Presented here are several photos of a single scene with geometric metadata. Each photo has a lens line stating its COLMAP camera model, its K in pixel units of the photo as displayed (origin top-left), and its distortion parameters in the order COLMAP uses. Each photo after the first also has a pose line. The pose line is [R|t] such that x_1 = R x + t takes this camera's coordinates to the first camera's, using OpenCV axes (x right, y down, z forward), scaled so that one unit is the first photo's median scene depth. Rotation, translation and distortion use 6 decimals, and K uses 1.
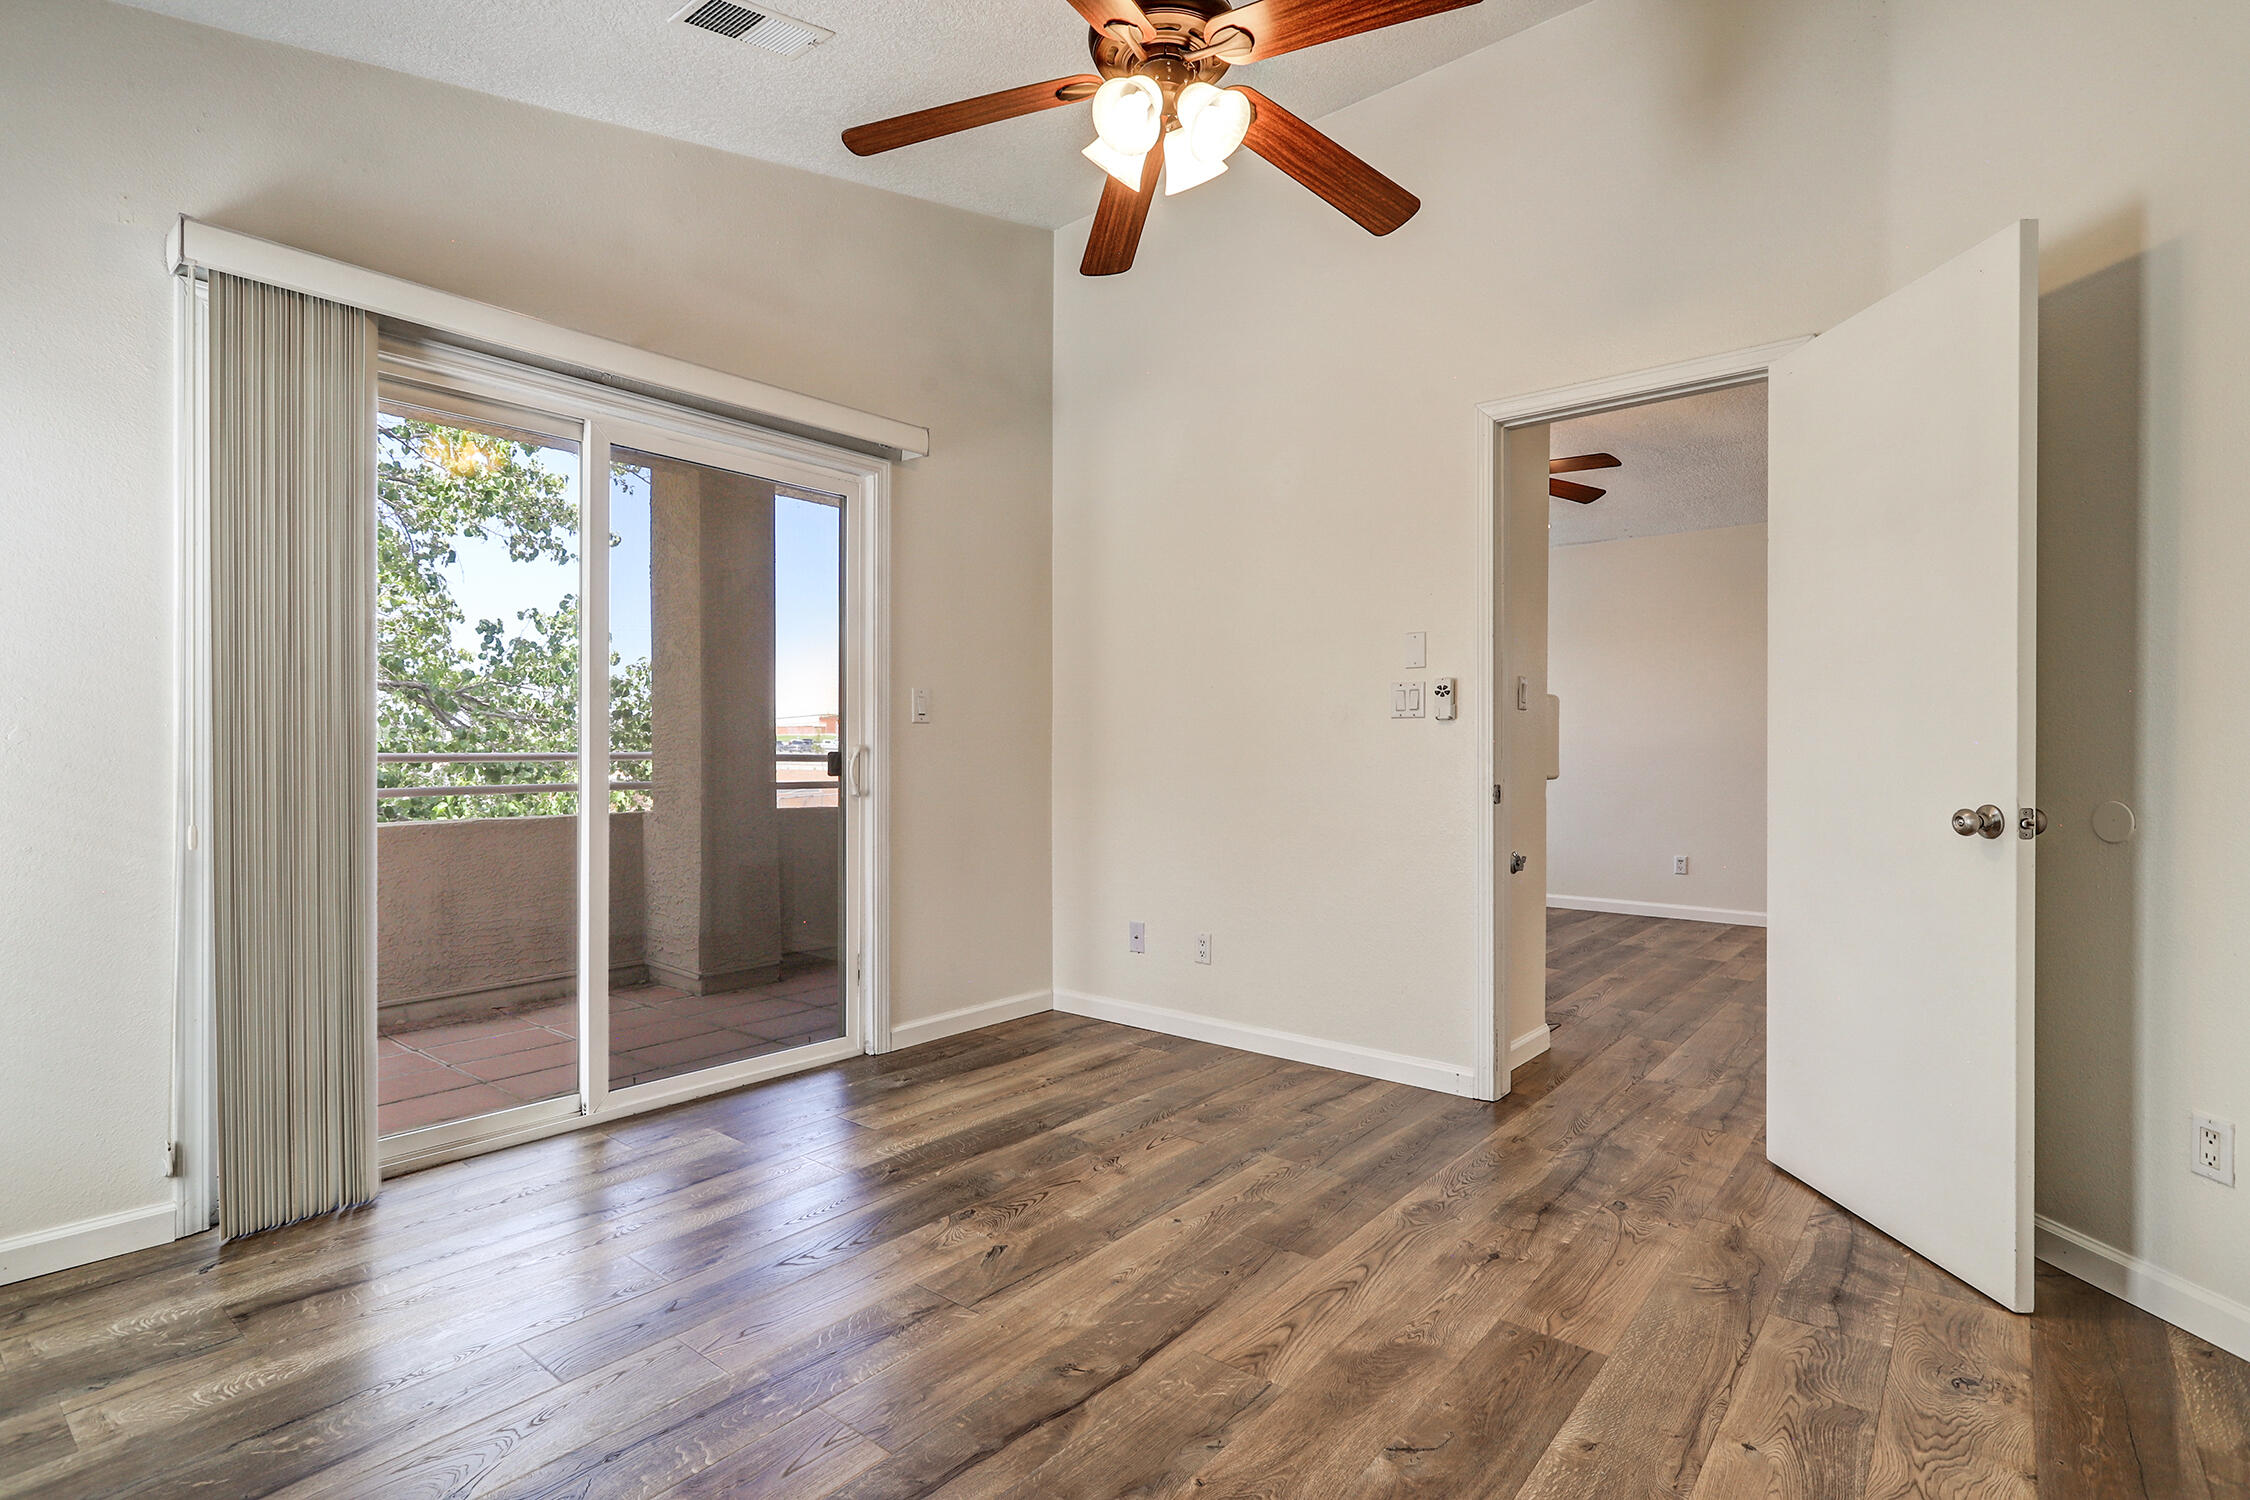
lens RADIAL K [[1073.3, 0, 1142.8], [0, 1073.3, 751.8], [0, 0, 1]] dist [0.000949, 0.001560]
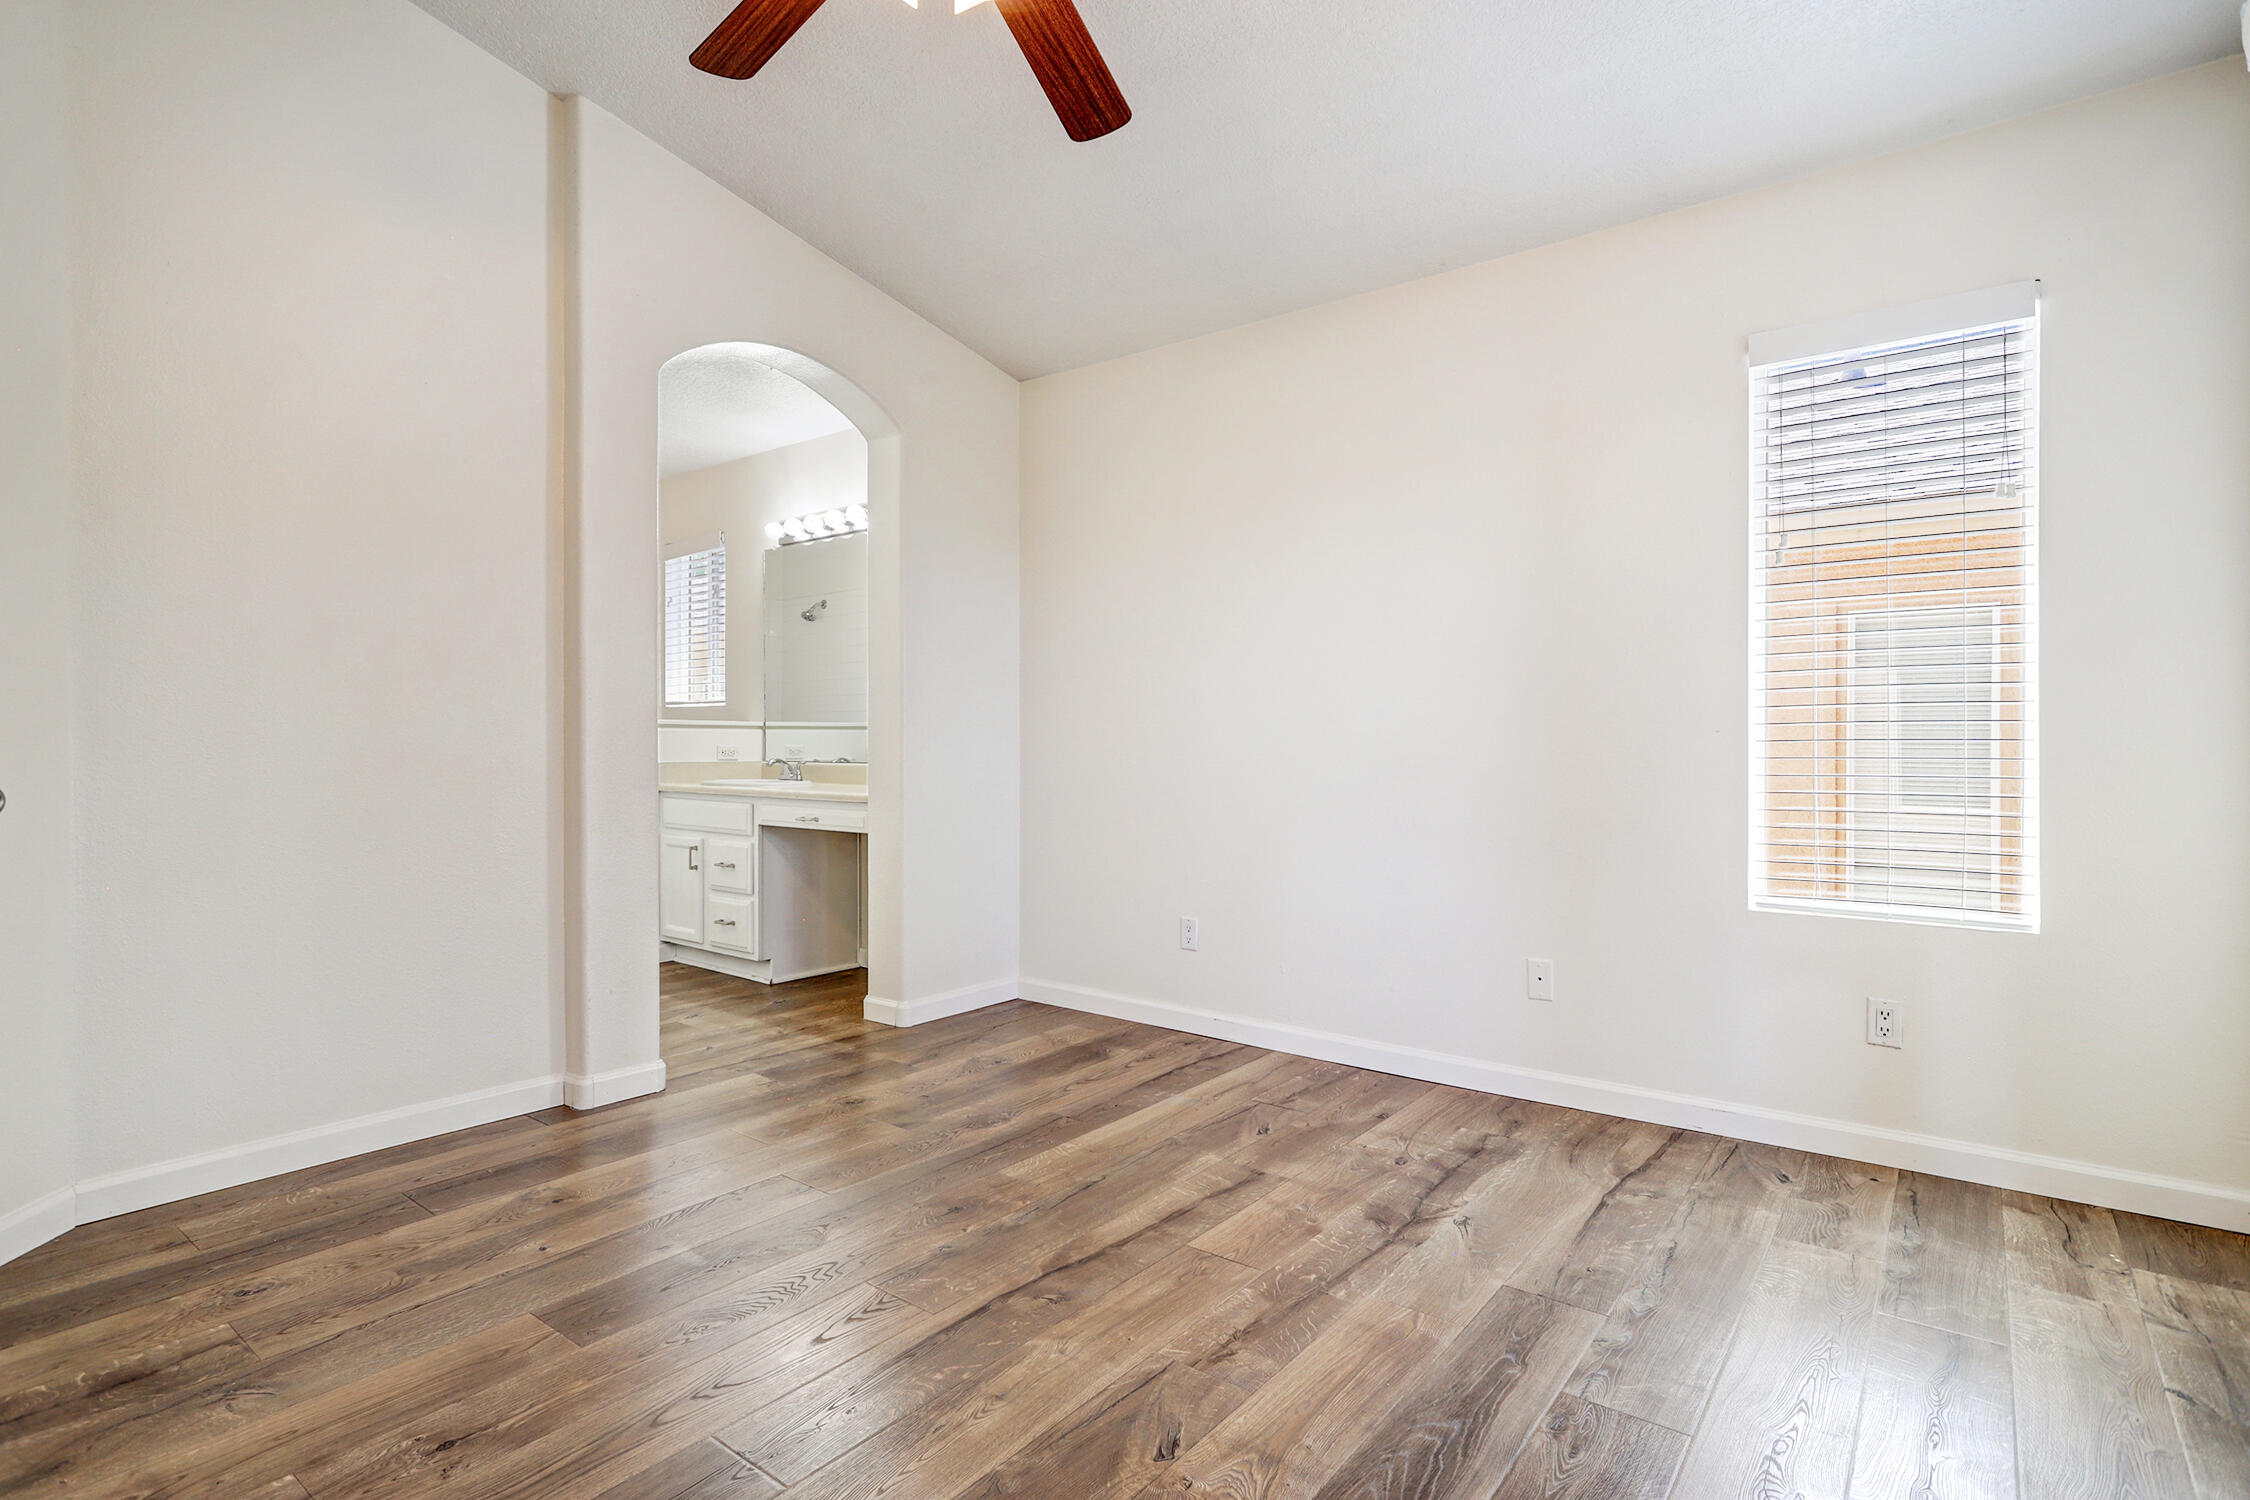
lens RADIAL K [[1110.1, 0, 1126.9], [0, 1110.1, 740.6], [0, 0, 1]] dist [-0.003190, 0.001061]
pose [[-0.999947, -0.002322, -0.010056, -0.119563], [-0.002220, 0.999946, -0.010169, 0.025667], [0.010079, -0.010147, -0.999898, 1.997275]]
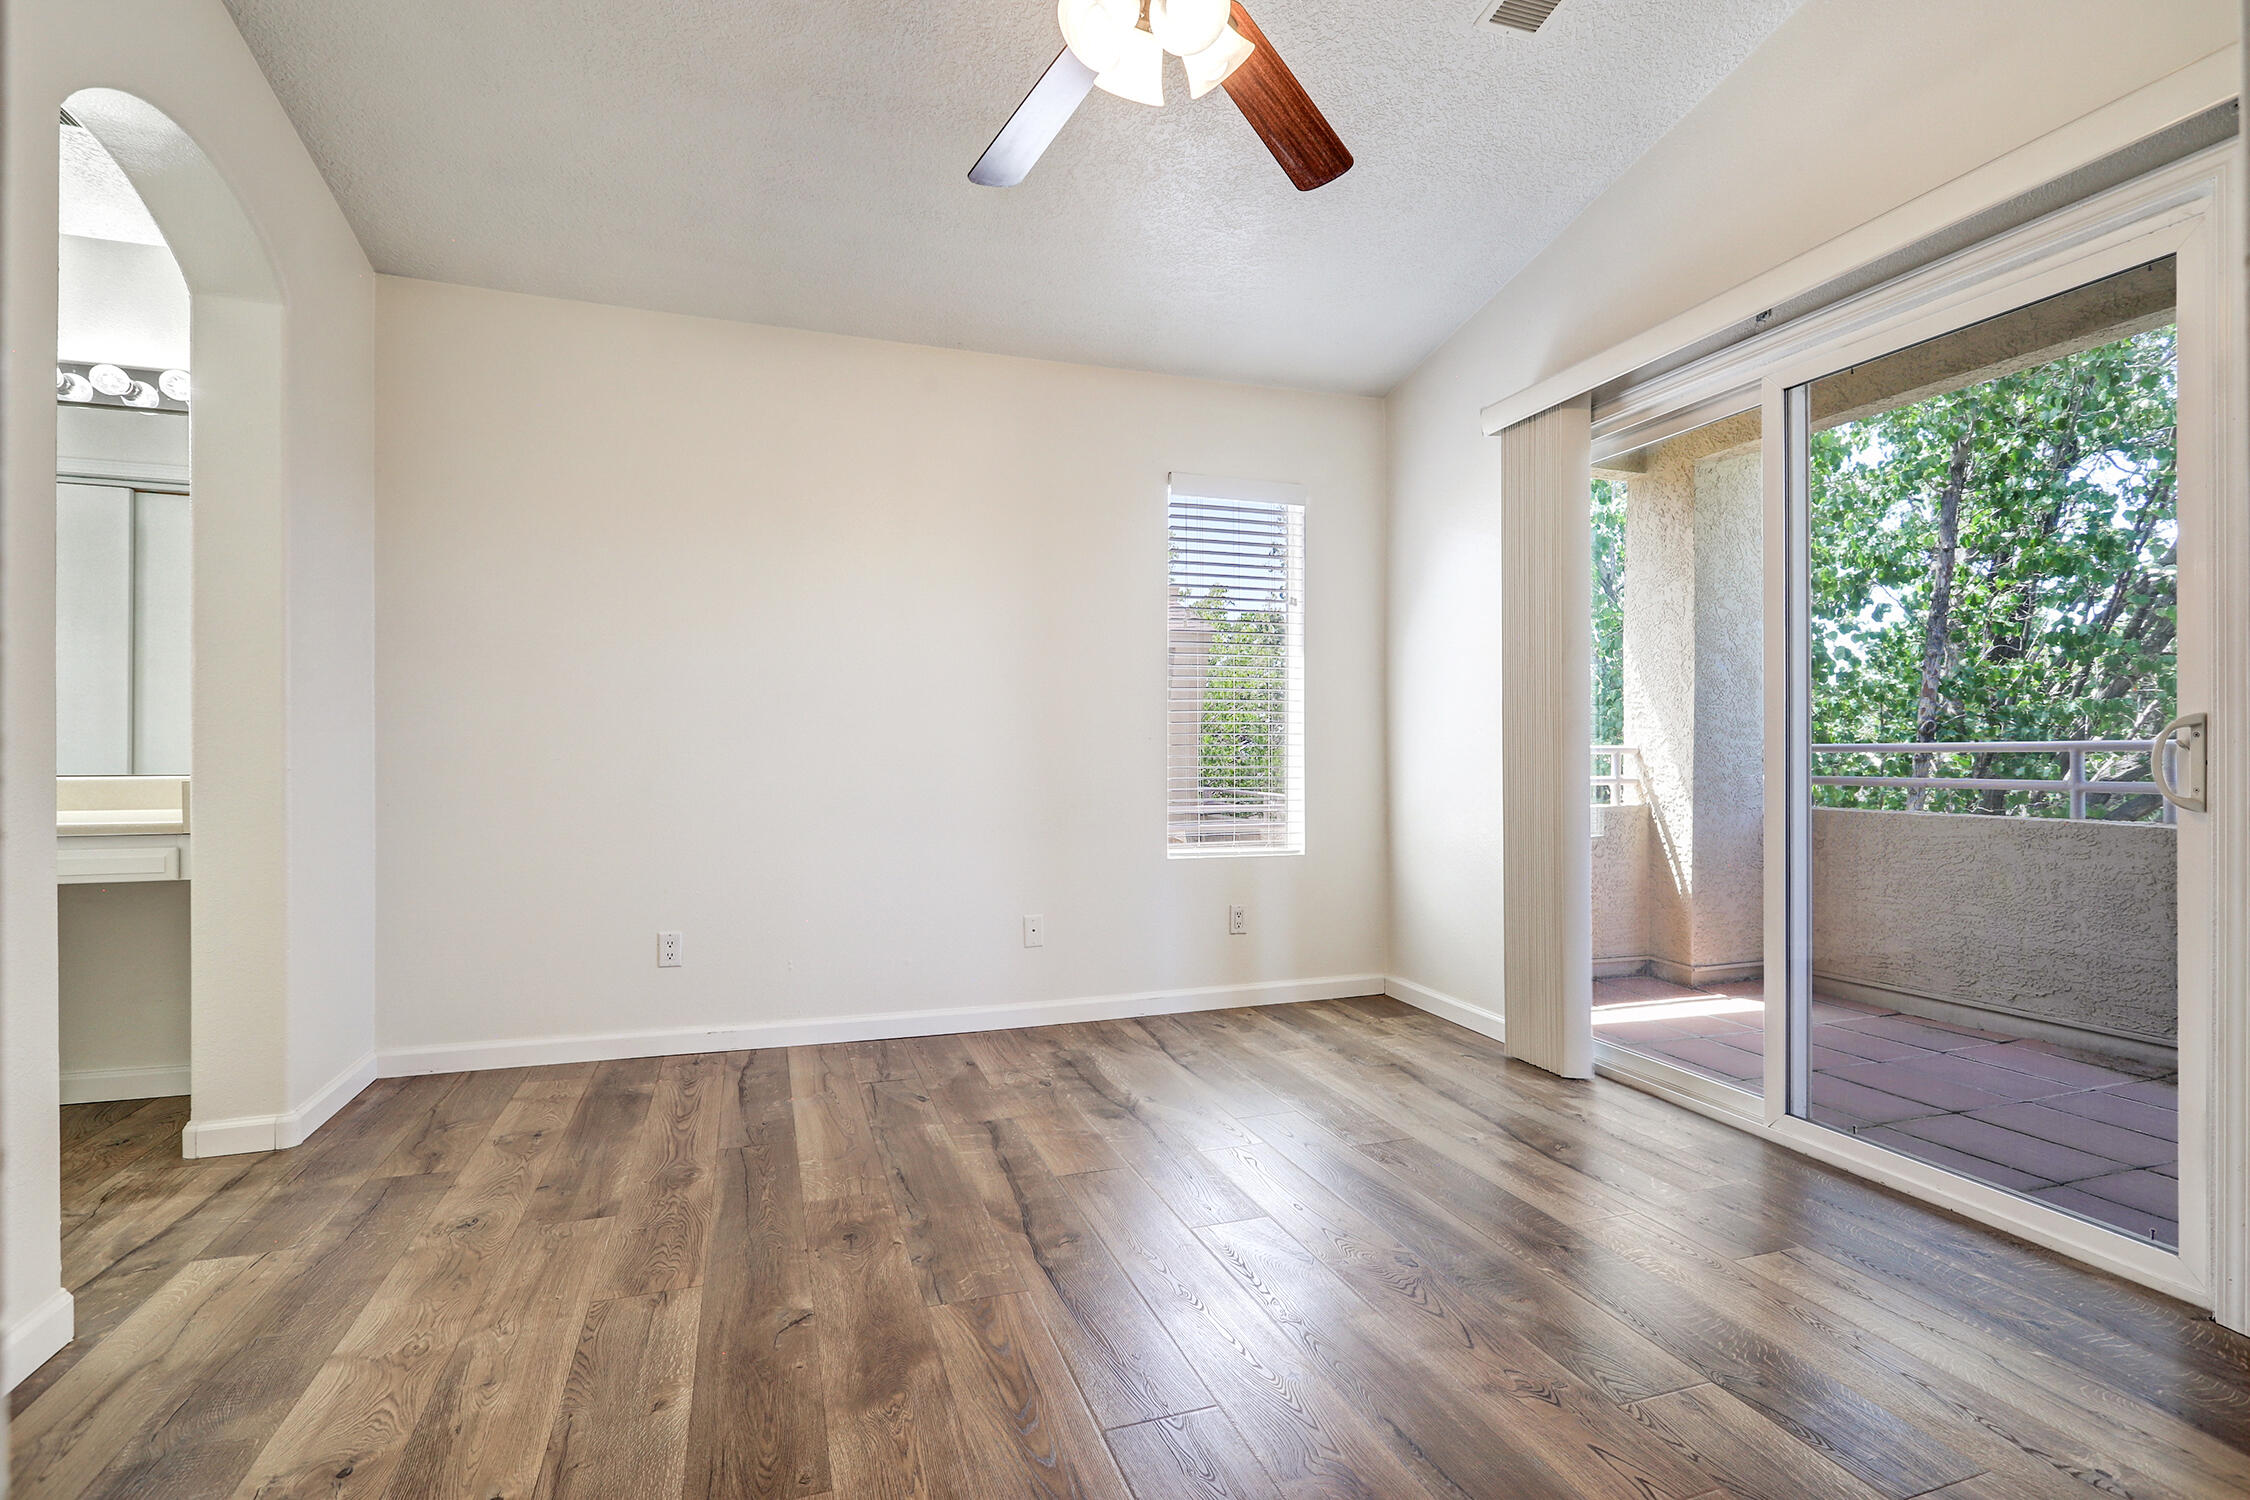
lens RADIAL K [[1073.0, 0, 1125.0], [0, 1073.0, 750.0], [0, 0, 1]] dist [0.001884, 0.001041]
pose [[-0.536892, -0.003973, -0.843642, 0.867427], [0.002231, 0.999979, -0.006129, 0.030231], [0.843648, -0.005173, -0.536871, 1.605941]]
